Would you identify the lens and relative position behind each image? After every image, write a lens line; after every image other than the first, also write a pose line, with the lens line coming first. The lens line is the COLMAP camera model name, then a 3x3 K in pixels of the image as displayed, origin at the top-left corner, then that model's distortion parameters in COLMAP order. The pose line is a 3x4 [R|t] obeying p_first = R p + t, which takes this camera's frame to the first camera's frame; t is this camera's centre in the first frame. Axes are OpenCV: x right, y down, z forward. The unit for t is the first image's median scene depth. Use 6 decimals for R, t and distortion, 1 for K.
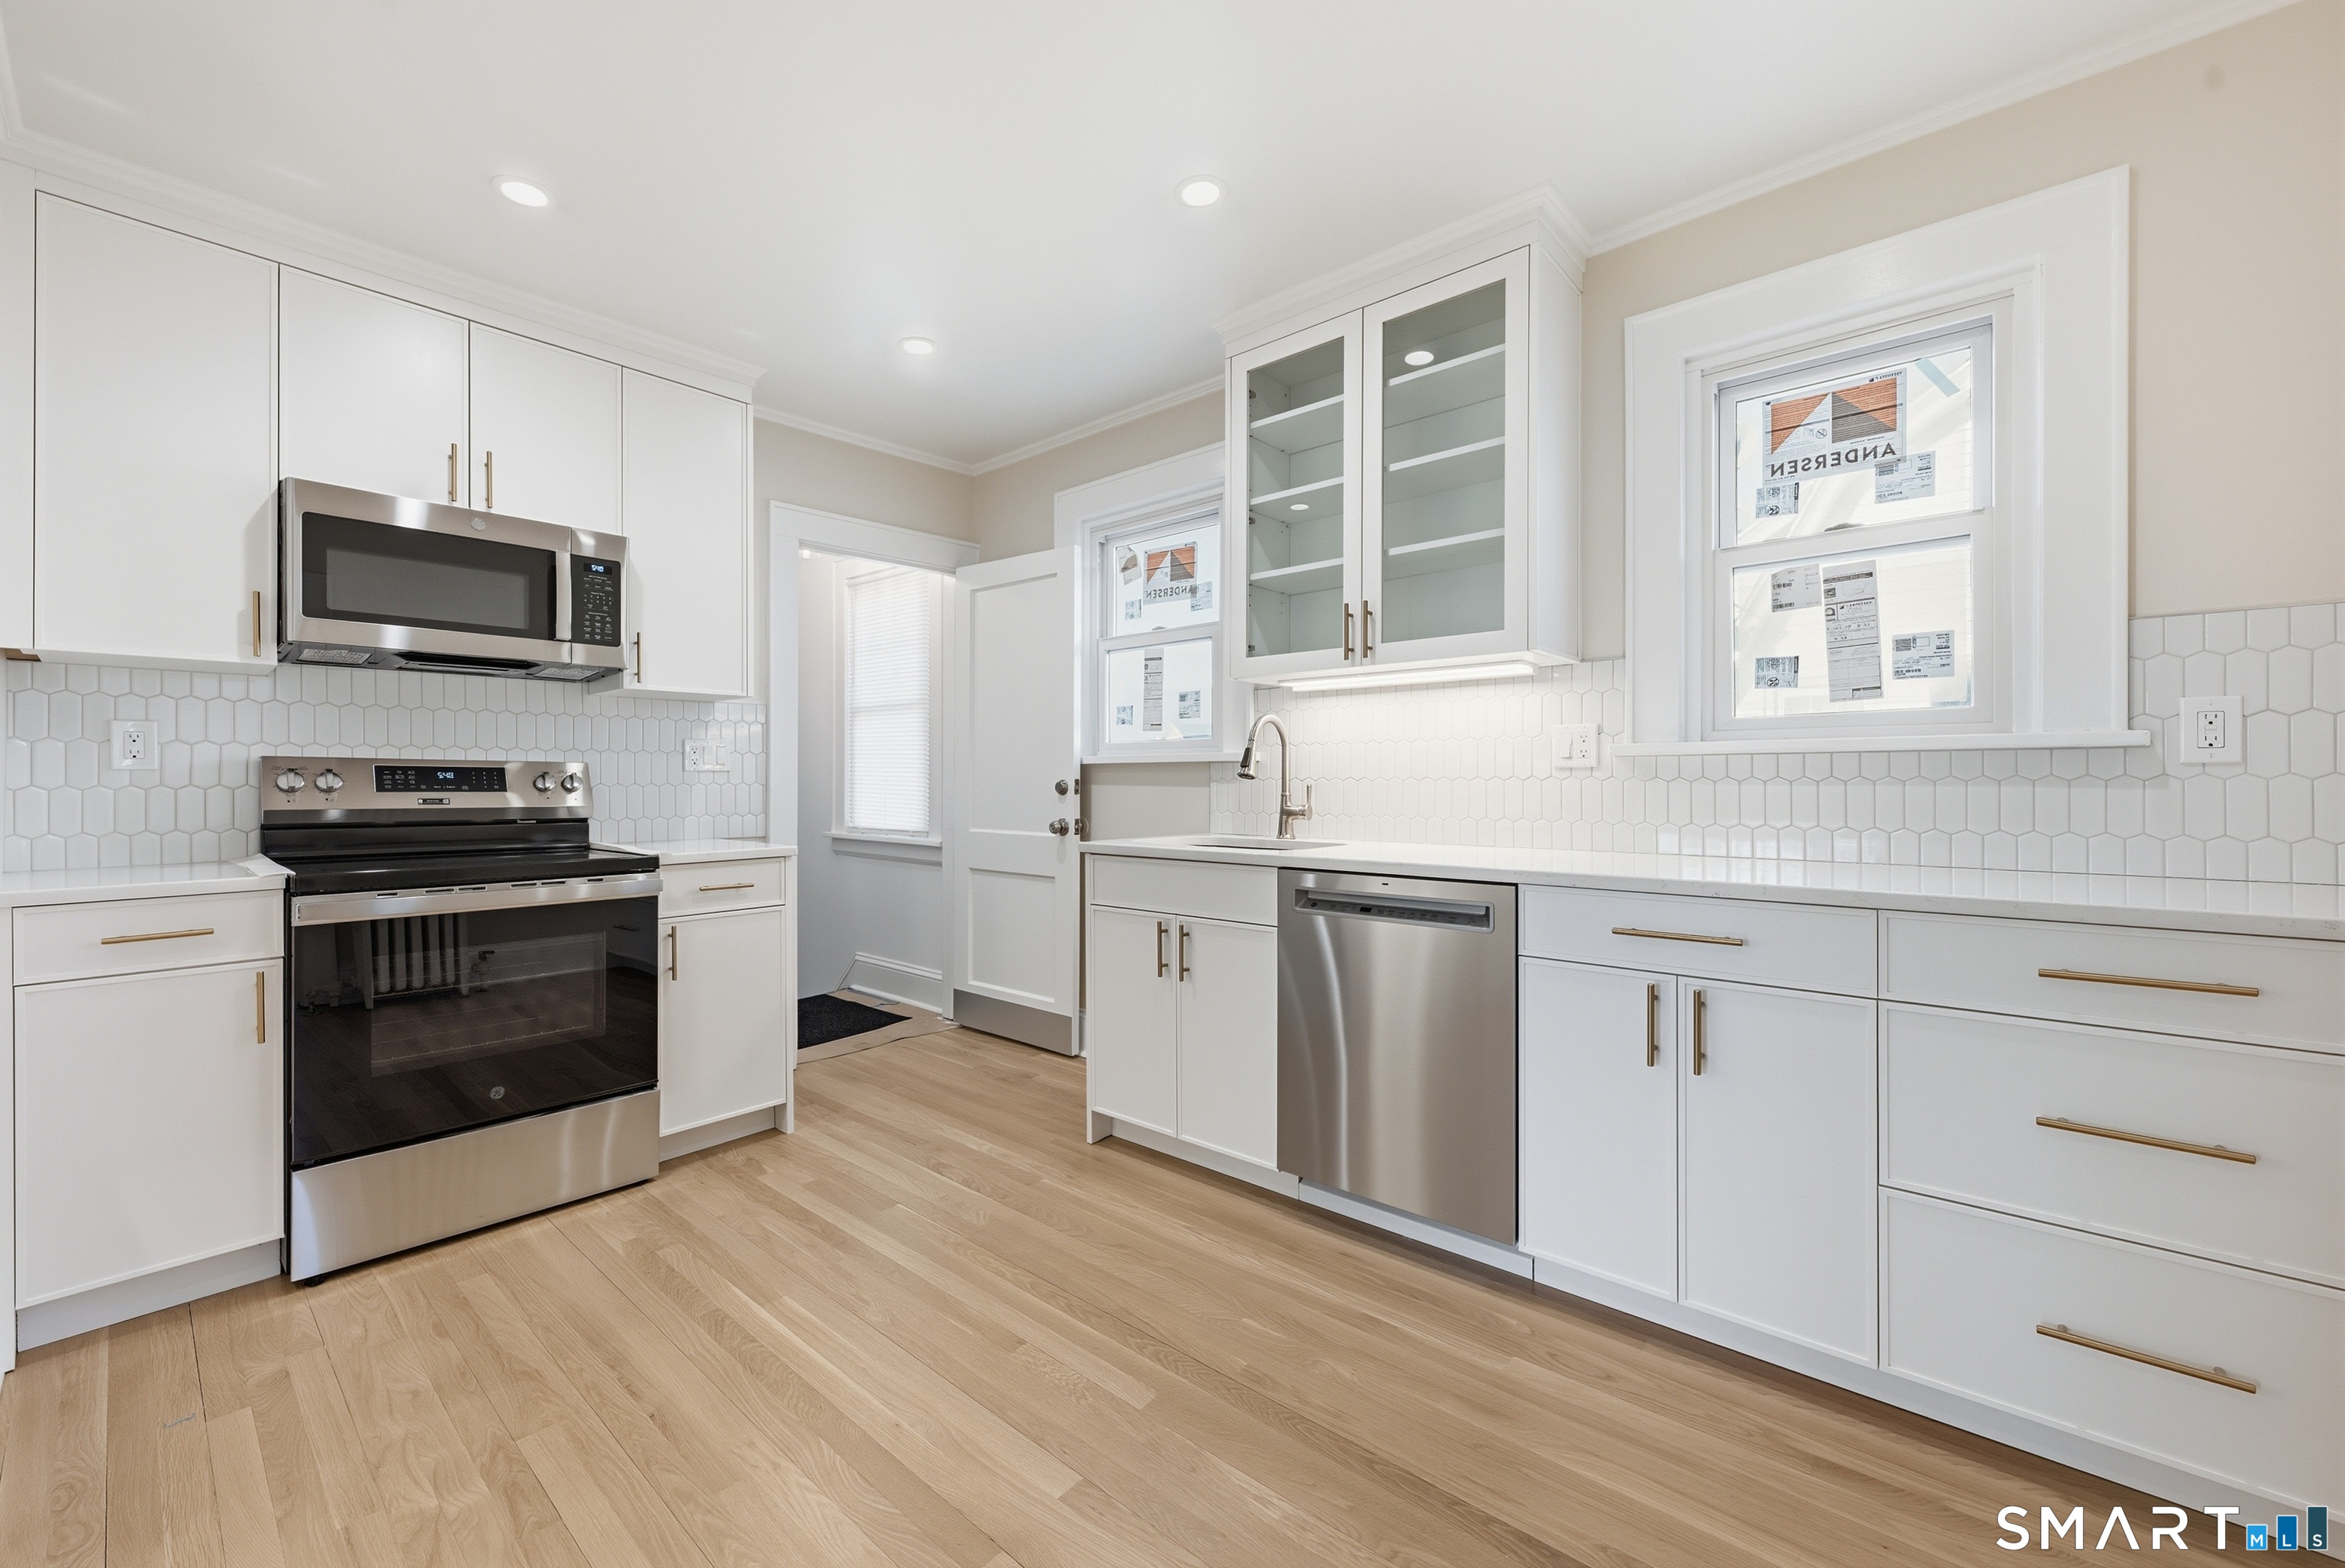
lens RADIAL K [[939.7, 0, 1183.4], [0, 939.7, 779.5], [0, 0, 1]] dist [0.002754, 0.000126]
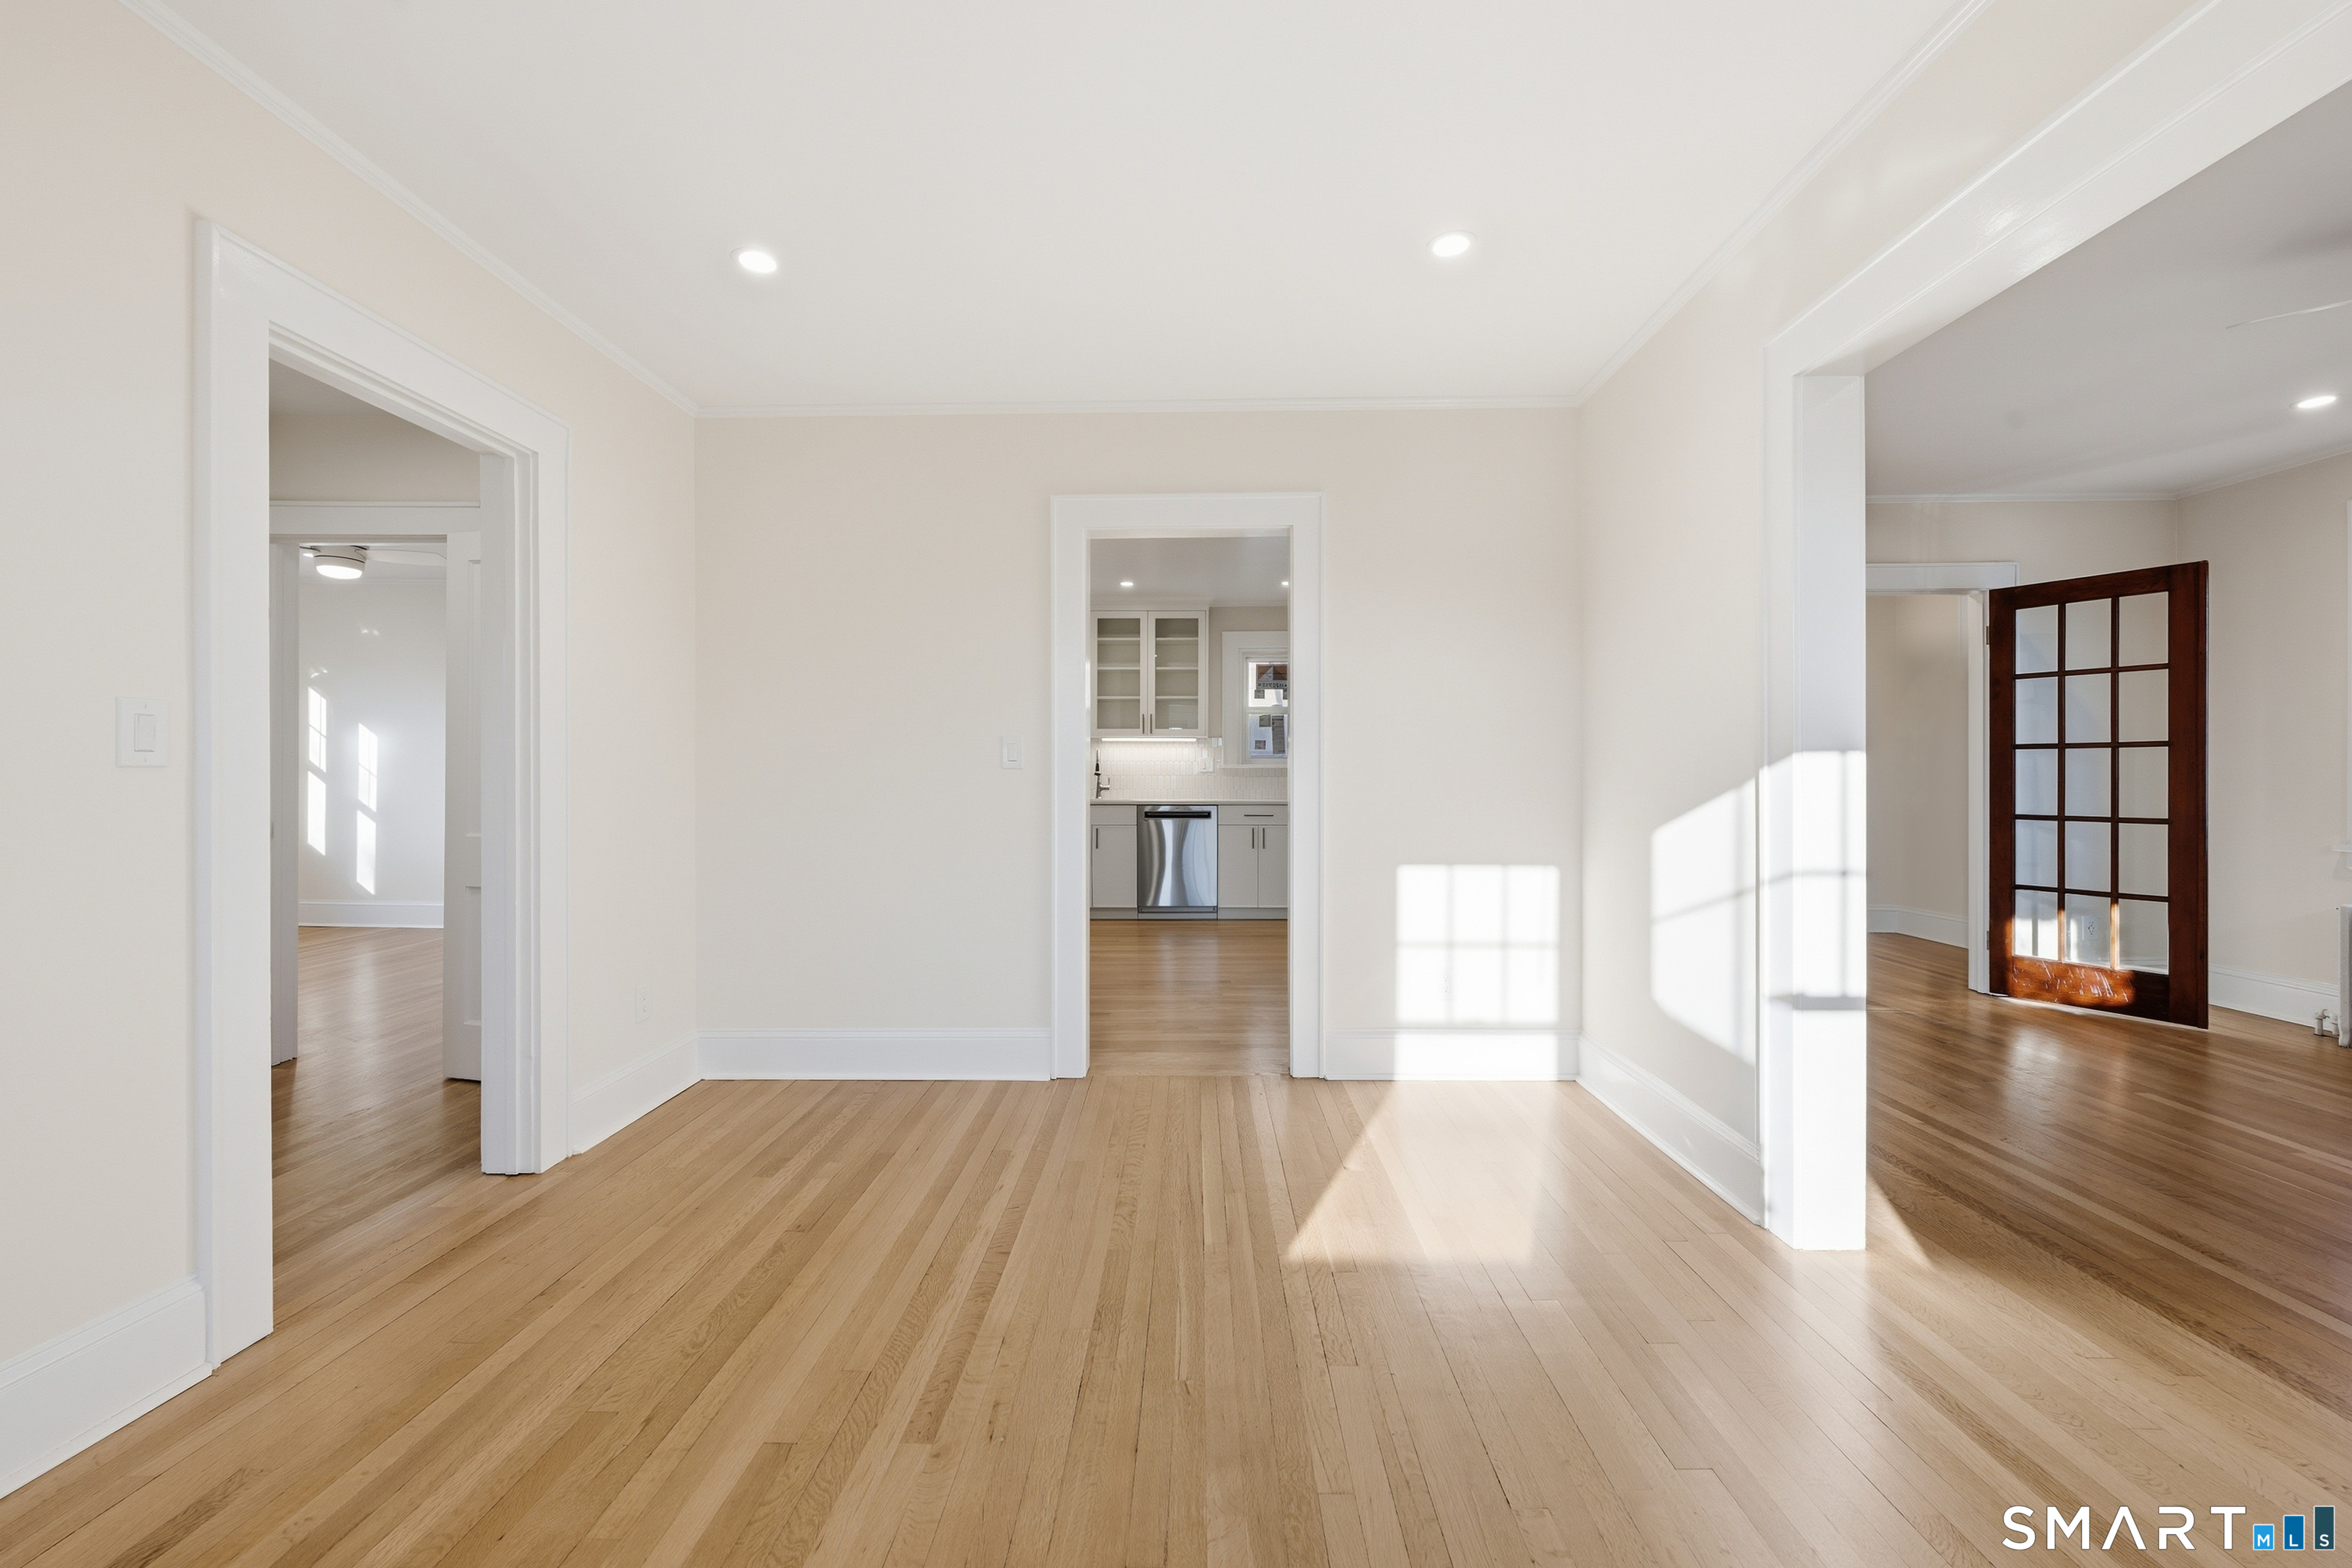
lens RADIAL K [[942.4, 0, 1186.9], [0, 942.4, 779.5], [0, 0, 1]] dist [0.002754, 0.000126]
pose [[0.758258, 0.000687, 0.651954, -1.564329], [-0.002342, 0.999996, 0.001670, 0.007713], [-0.651950, -0.002793, 0.758257, -1.234361]]
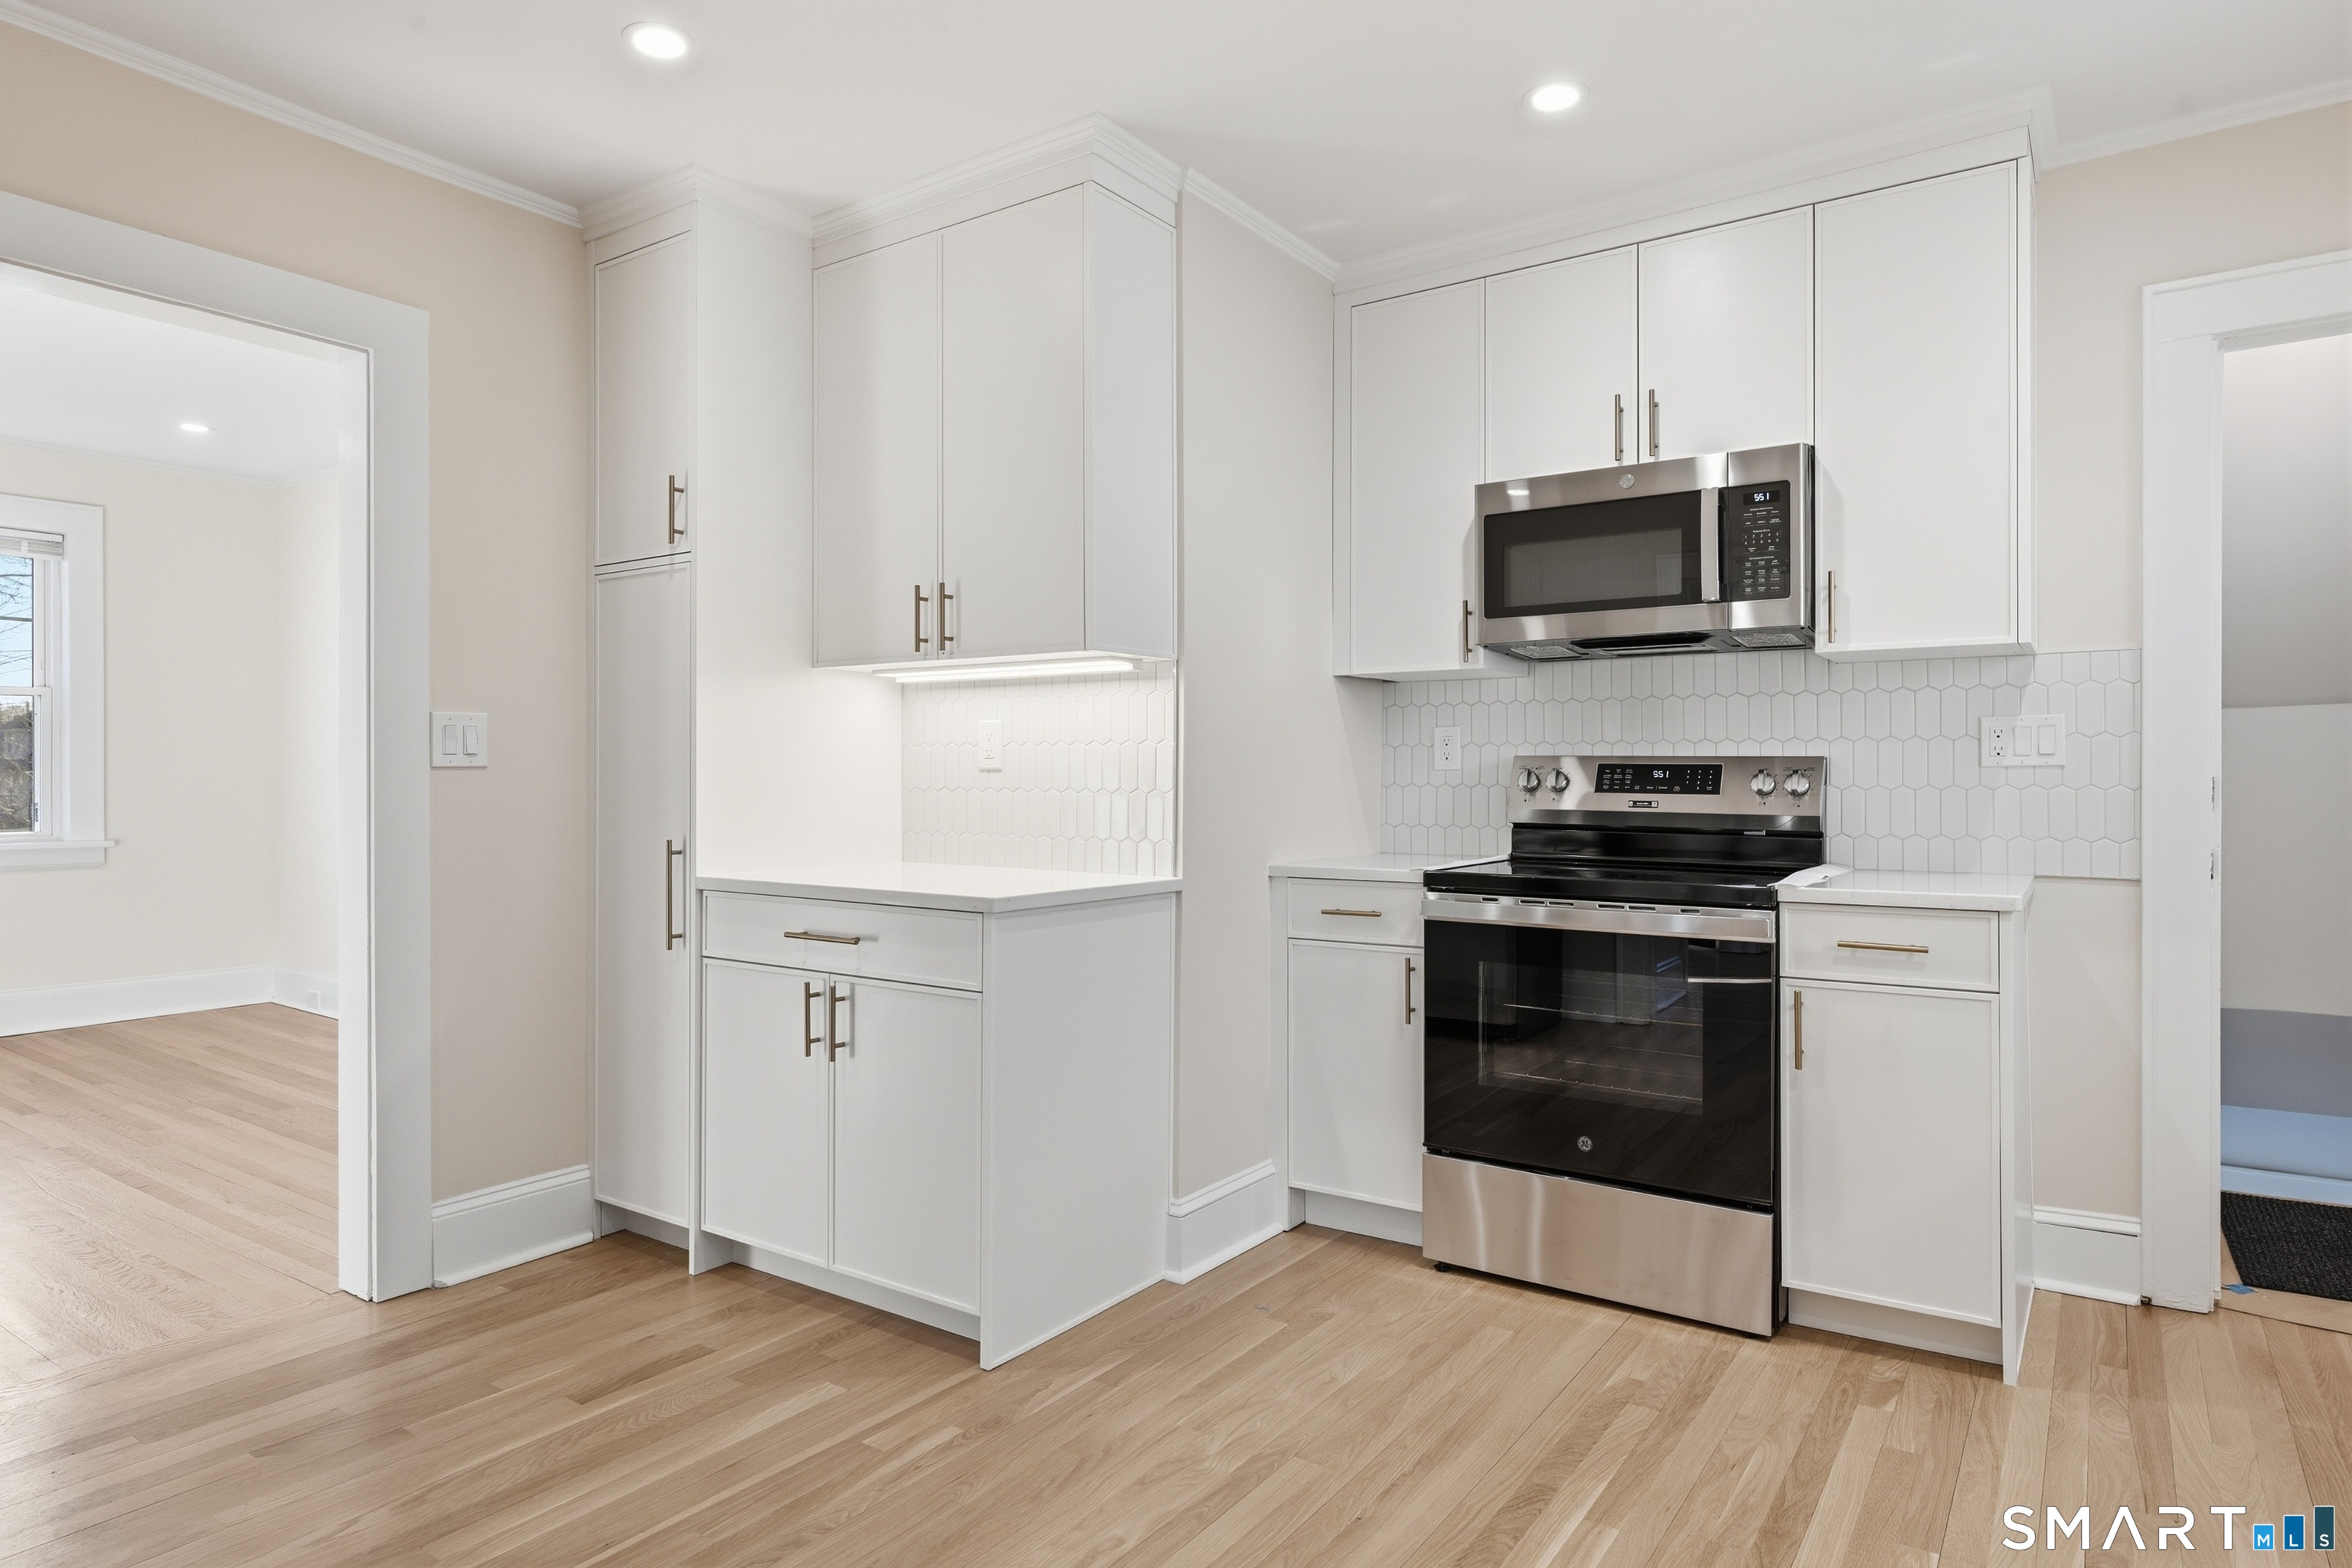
lens RADIAL K [[1359.5, 0, 1182.4], [0, 1359.5, 774.1], [0, 0, 1]] dist [0.000661, 0.000115]
pose [[0.103814, 0.001066, -0.994596, 0.411699], [0.000691, 0.999999, 0.001144, -0.006425], [0.994597, -0.000806, 0.103813, 0.441822]]
